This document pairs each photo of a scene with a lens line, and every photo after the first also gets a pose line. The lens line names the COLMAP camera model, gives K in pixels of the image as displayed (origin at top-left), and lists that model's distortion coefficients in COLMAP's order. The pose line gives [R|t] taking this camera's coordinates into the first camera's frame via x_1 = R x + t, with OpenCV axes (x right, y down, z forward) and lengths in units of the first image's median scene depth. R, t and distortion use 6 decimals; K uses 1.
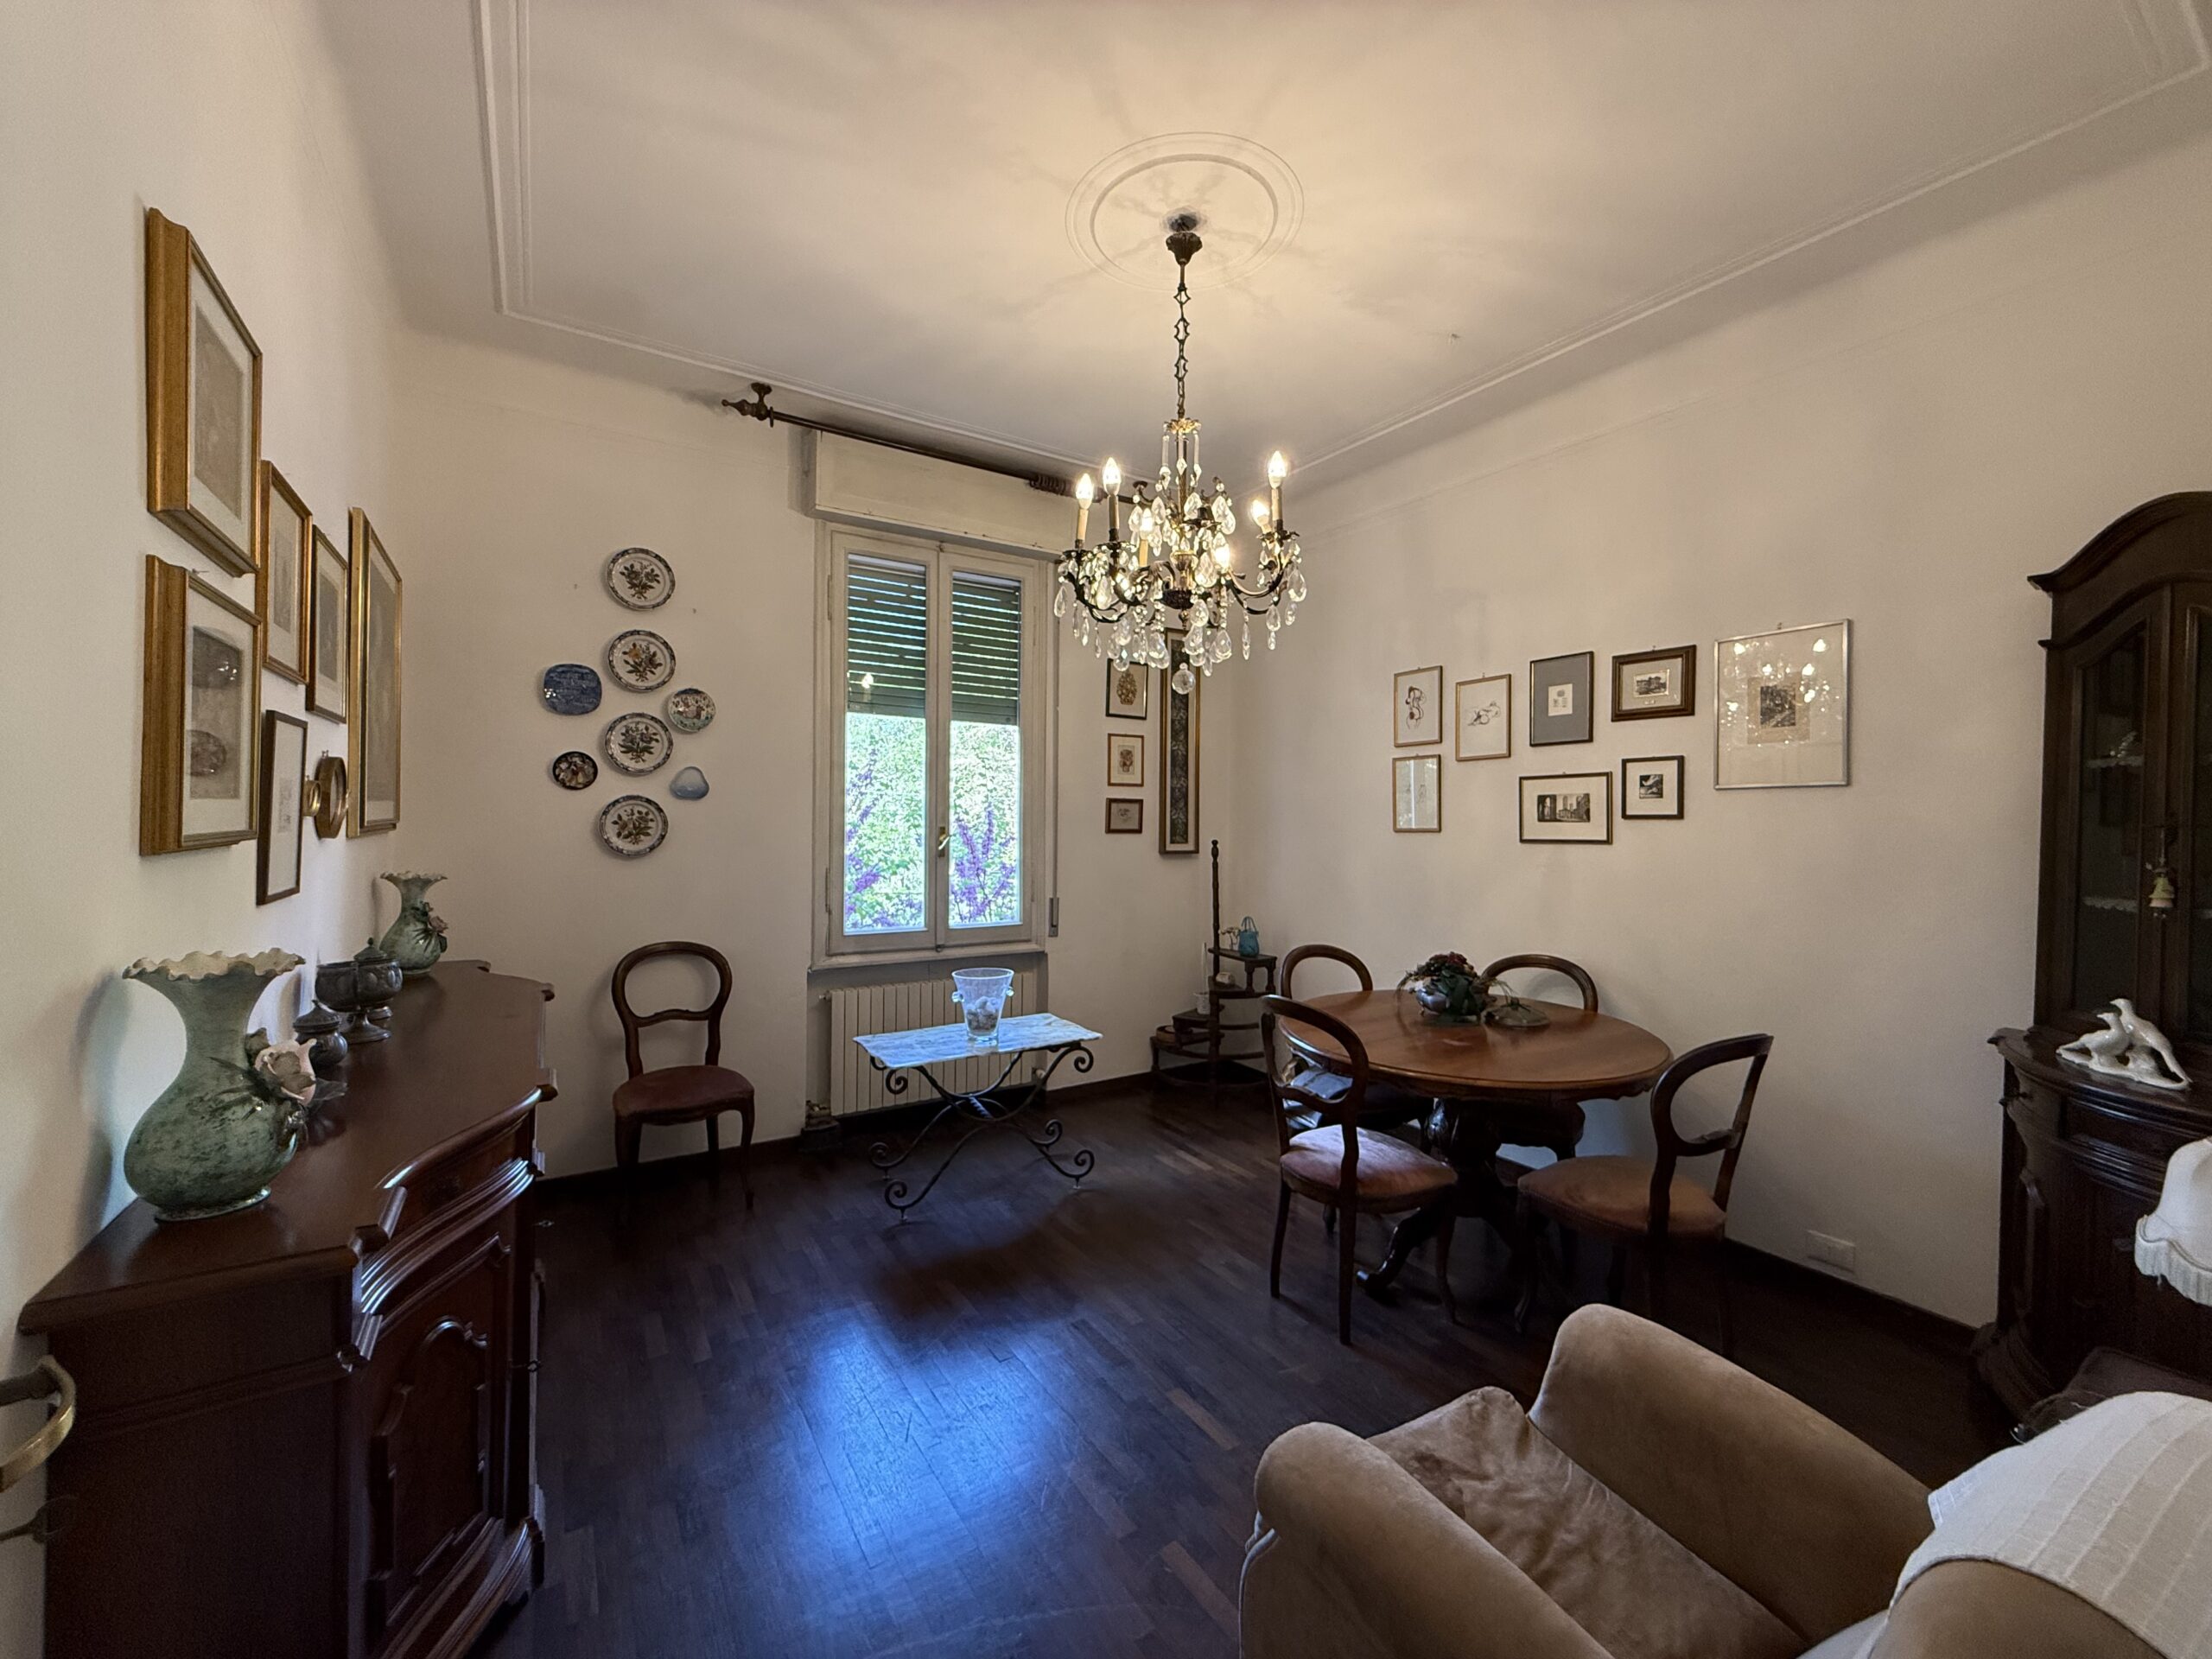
lens RADIAL K [[900.4, 0, 1118.5], [0, 900.4, 827.0], [0, 0, 1]] dist [0.001310, 0.000228]
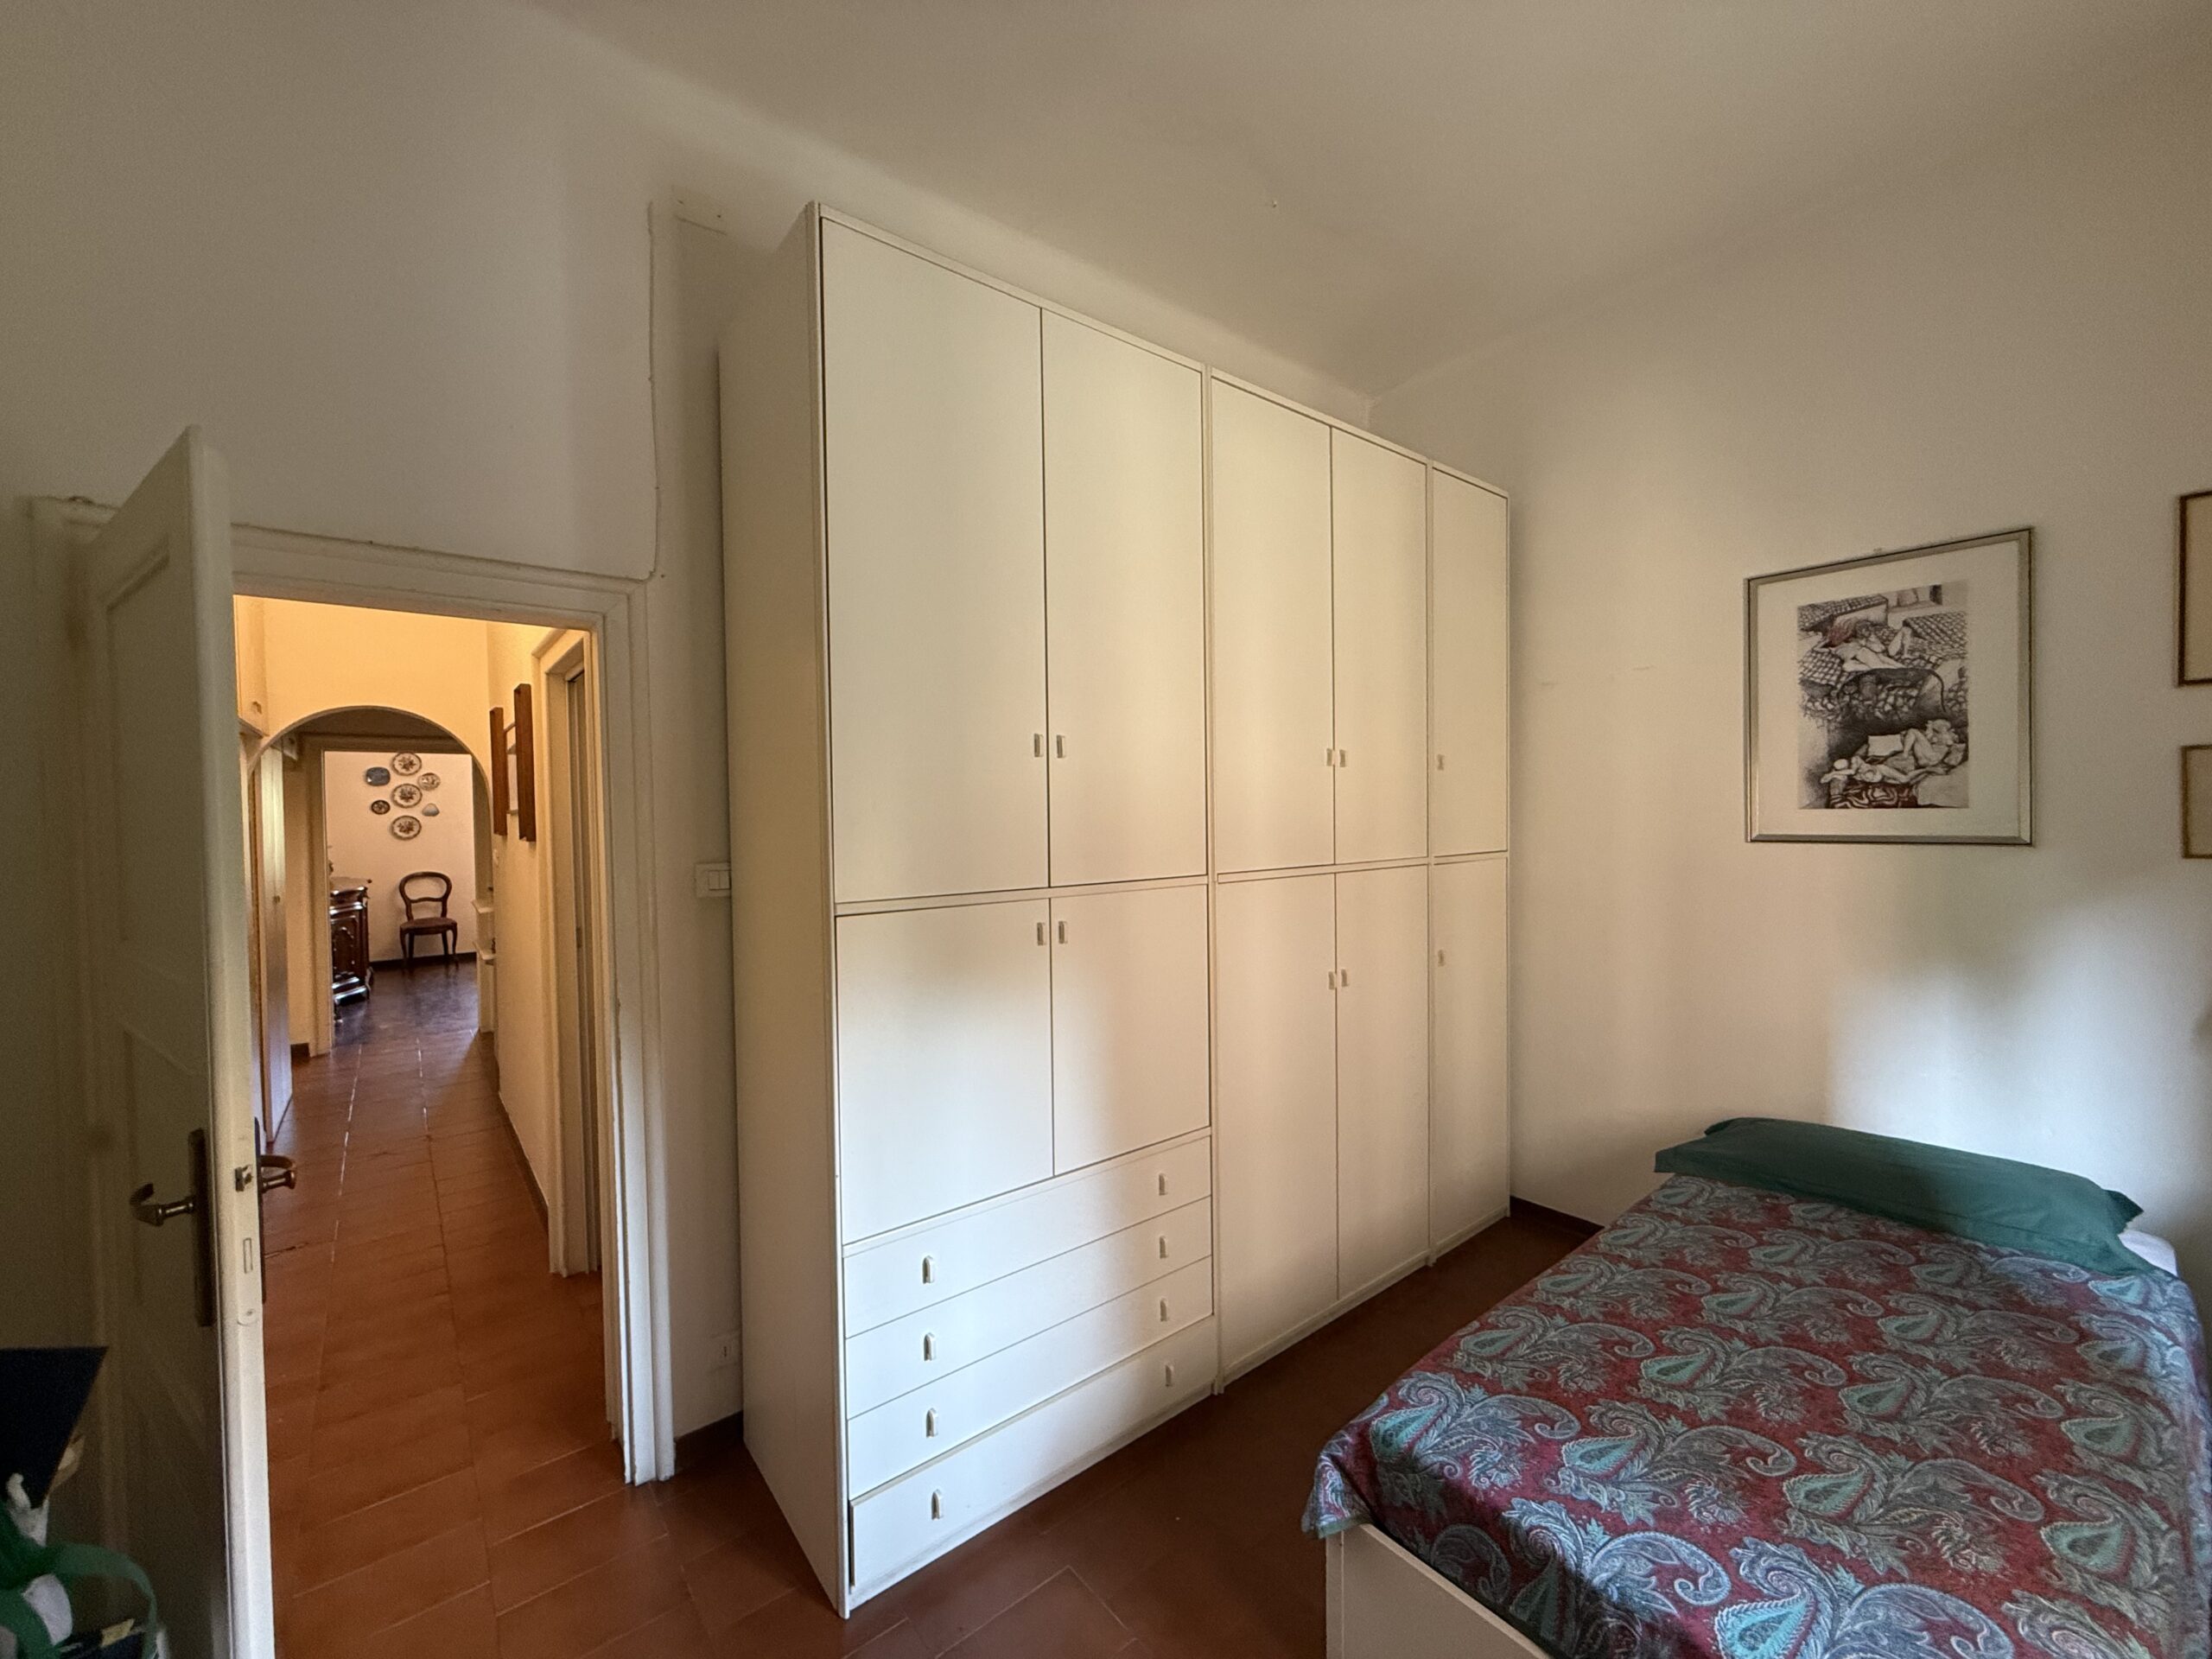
lens RADIAL K [[900.4, 0, 1118.5], [0, 900.4, 827.0], [0, 0, 1]] dist [0.001310, 0.000228]
pose [[0.993296, -0.032252, 0.111009, 1.208755], [0.030183, 0.999339, 0.020268, 0.007090], [-0.111589, -0.016782, 0.993613, -1.805952]]
